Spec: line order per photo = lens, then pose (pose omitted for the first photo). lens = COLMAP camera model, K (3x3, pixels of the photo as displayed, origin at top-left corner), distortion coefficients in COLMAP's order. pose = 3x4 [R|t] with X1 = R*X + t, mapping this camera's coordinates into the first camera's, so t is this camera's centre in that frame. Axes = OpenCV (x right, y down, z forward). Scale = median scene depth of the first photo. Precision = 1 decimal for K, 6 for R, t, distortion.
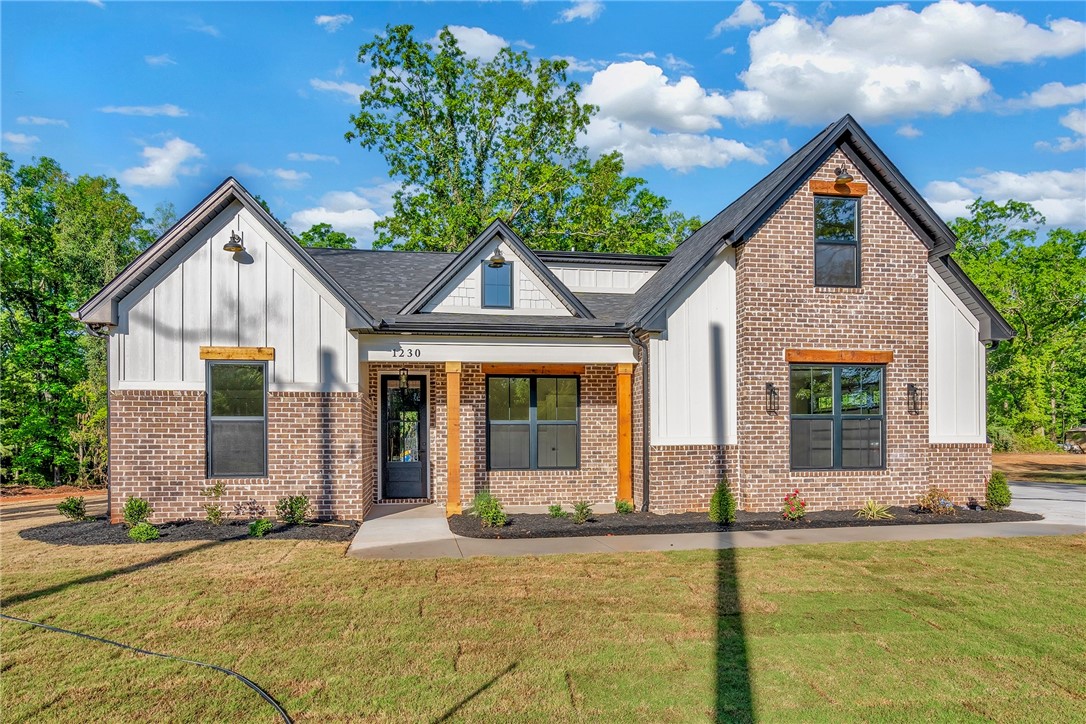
lens RADIAL K [[711.1, 0, 544.9], [0, 711.1, 447.2], [0, 0, 1]] dist [-0.005393, 0.002447]
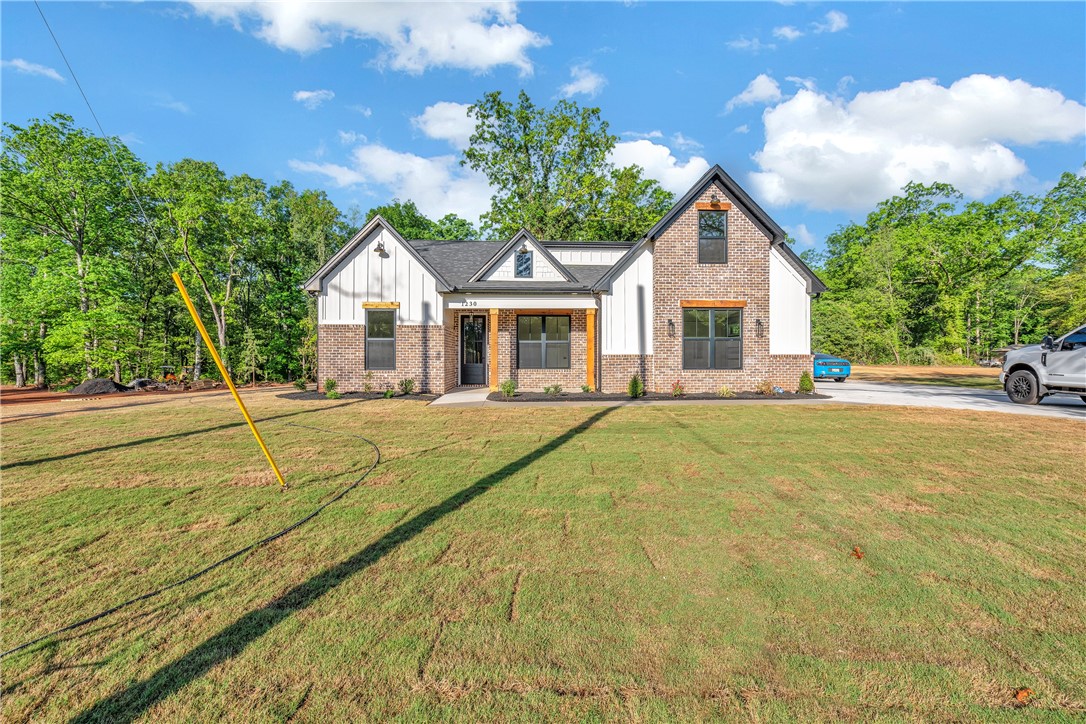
lens RADIAL K [[492.4, 0, 543.0], [0, 492.4, 362.0], [0, 0, 1]] dist [-0.001431, 0.000829]
pose [[0.991951, 0.006742, -0.126443, 0.155380], [-0.006544, 0.999977, 0.001979, 0.014413], [0.126454, -0.001136, 0.991972, -0.239842]]
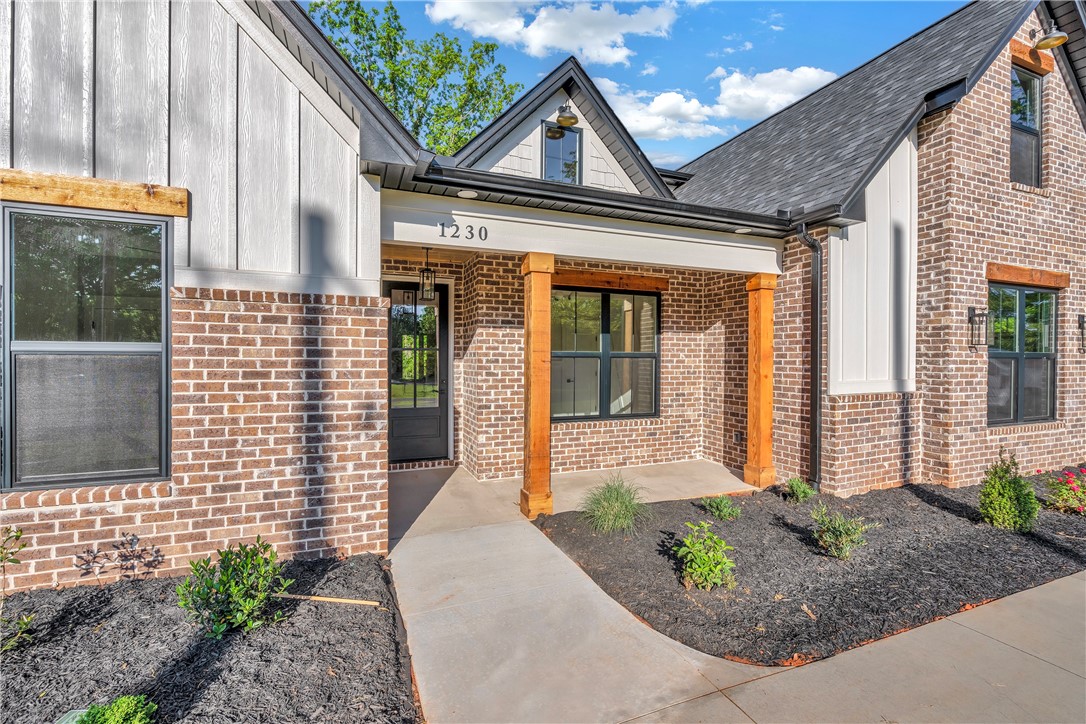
lens RADIAL K [[480.1, 0, 543.0], [0, 480.1, 362.0], [0, 0, 1]] dist [-0.000714, 0.000259]
pose [[0.975835, 0.008252, 0.218351, -0.210526], [-0.009164, 0.999953, 0.003167, -0.031588], [-0.218314, -0.005092, 0.975865, 0.603952]]
